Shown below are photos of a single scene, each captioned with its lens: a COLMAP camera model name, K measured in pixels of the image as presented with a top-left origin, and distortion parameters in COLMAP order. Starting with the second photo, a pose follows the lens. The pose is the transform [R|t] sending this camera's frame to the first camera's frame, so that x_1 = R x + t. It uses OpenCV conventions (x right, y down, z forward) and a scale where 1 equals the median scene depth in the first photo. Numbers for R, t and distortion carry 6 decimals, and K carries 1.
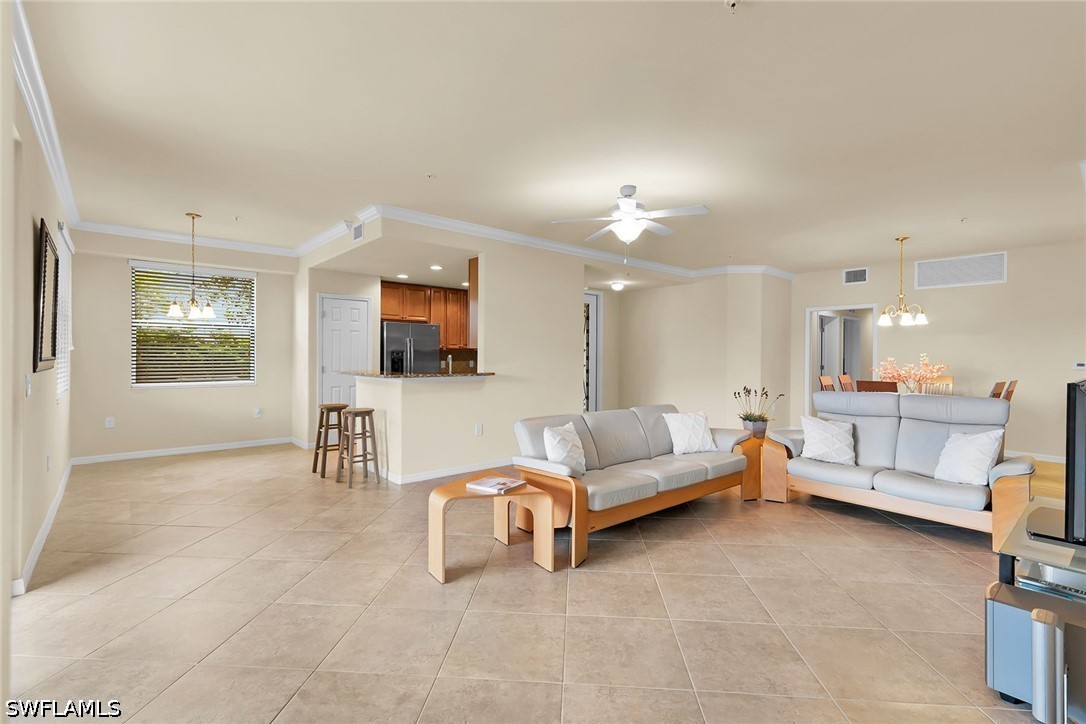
lens RADIAL K [[498.3, 0, 544.1], [0, 498.3, 355.4], [0, 0, 1]] dist [0.021135, -0.000025]
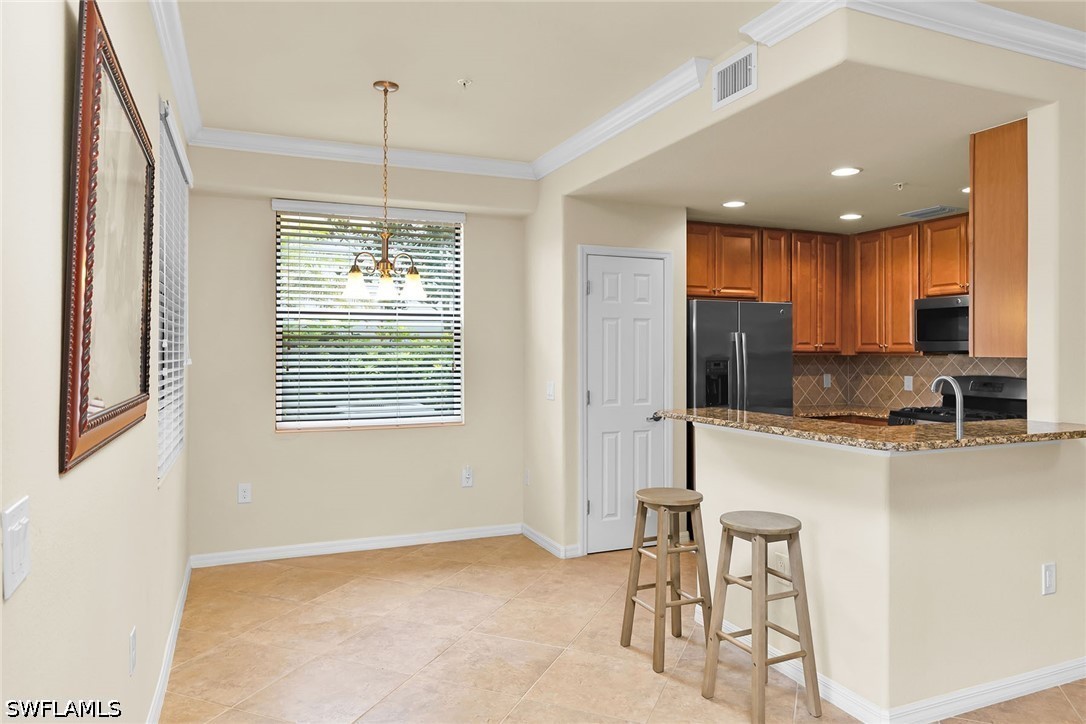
lens RADIAL K [[716.1, 0, 538.9], [0, 716.1, 346.4], [0, 0, 1]] dist [0.008367, 0.001929]
pose [[0.951580, -0.007282, -0.307315, -0.270584], [0.004776, 0.999949, -0.008907, -0.017222], [0.307364, 0.007008, 0.951566, 0.307118]]
